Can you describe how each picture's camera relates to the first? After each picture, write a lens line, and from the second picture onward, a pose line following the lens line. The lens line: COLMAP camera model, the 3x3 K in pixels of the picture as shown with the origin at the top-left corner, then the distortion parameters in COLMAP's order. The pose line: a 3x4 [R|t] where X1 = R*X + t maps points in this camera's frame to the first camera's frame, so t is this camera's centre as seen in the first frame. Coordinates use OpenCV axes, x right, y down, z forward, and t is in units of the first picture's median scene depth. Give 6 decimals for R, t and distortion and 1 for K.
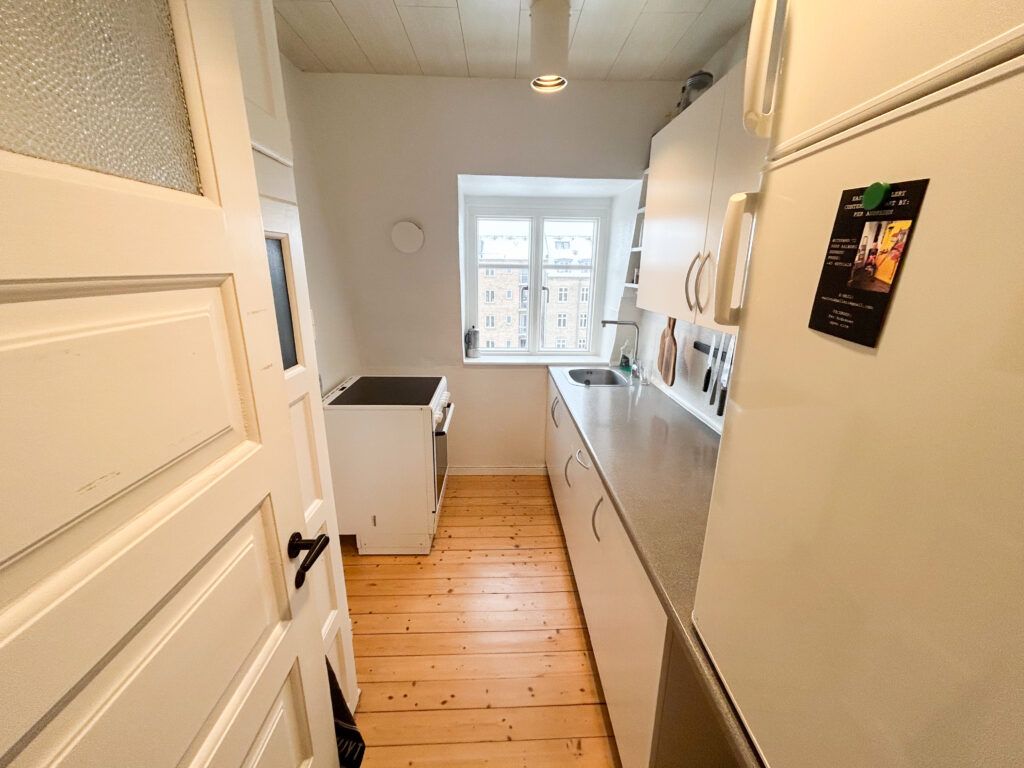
lens RADIAL K [[411.7, 0, 512.0], [0, 411.7, 384.0], [0, 0, 1]] dist [0.000313, 0.000017]
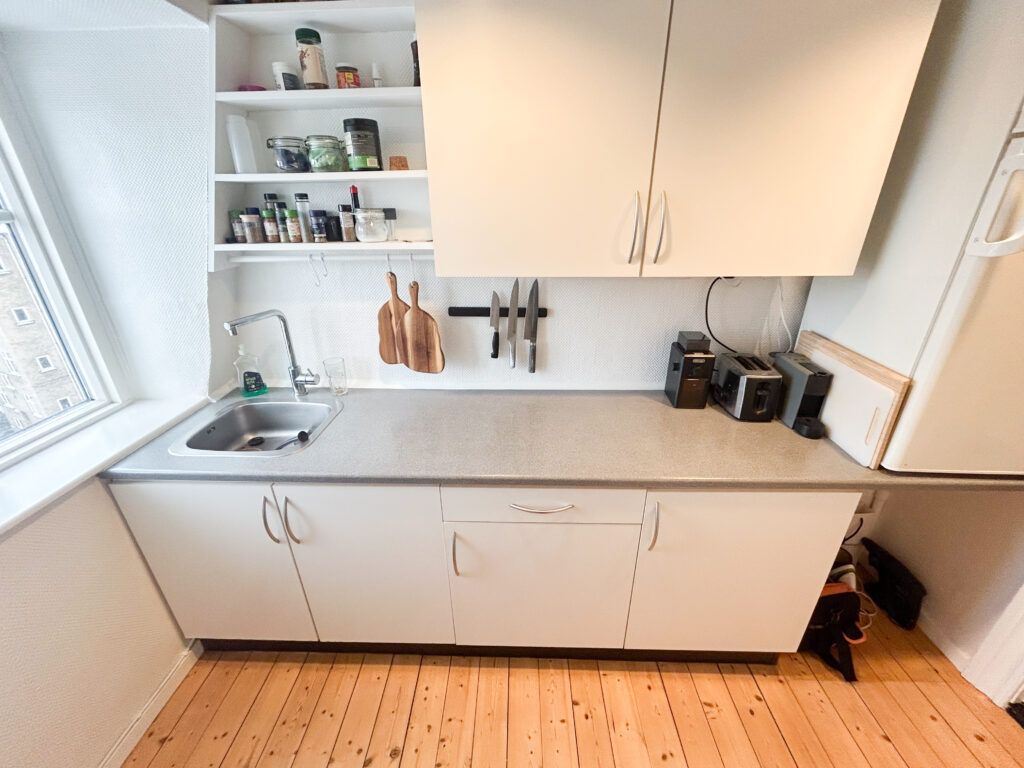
lens RADIAL K [[412.8, 0, 512.0], [0, 412.8, 384.0], [0, 0, 1]] dist [0.001450, 0.000003]
pose [[0.064942, -0.409289, 0.910091, -0.381693], [0.277417, 0.883469, 0.377521, -0.276208], [-0.958552, 0.227958, 0.170918, 0.897224]]
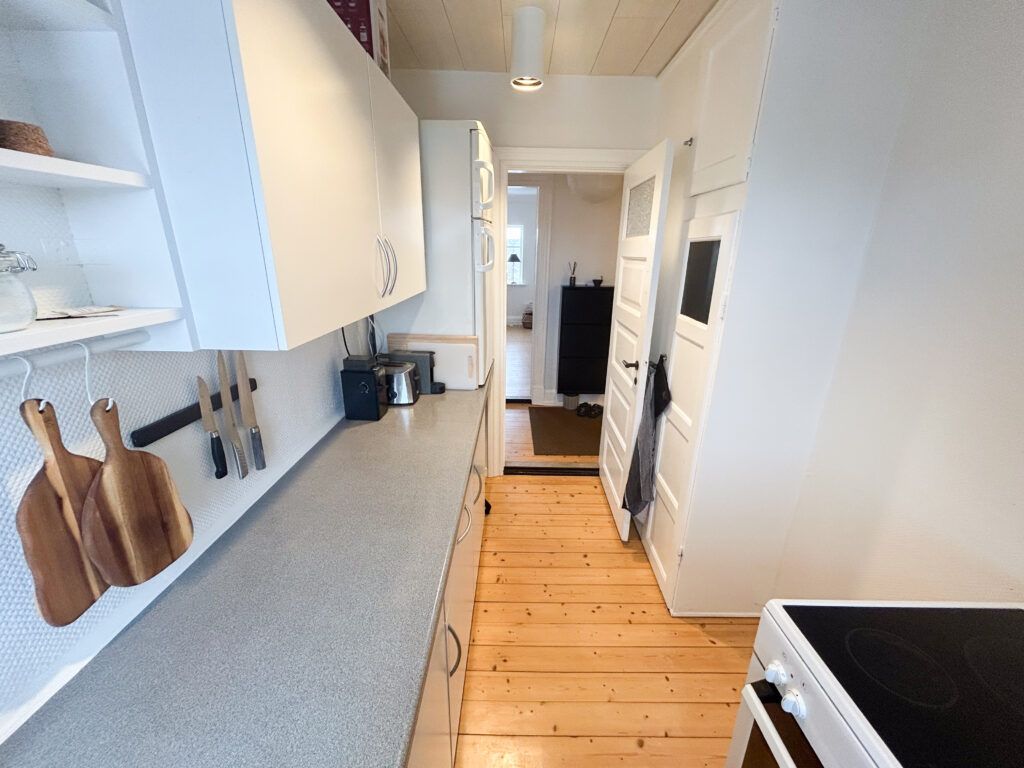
lens RADIAL K [[412.8, 0, 512.0], [0, 412.8, 384.0], [0, 0, 1]] dist [0.001450, 0.000003]
pose [[-0.998546, -0.040344, 0.035763, 0.071706], [-0.013587, 0.830240, 0.557241, -0.431221], [-0.052173, 0.555945, -0.829580, 1.484035]]
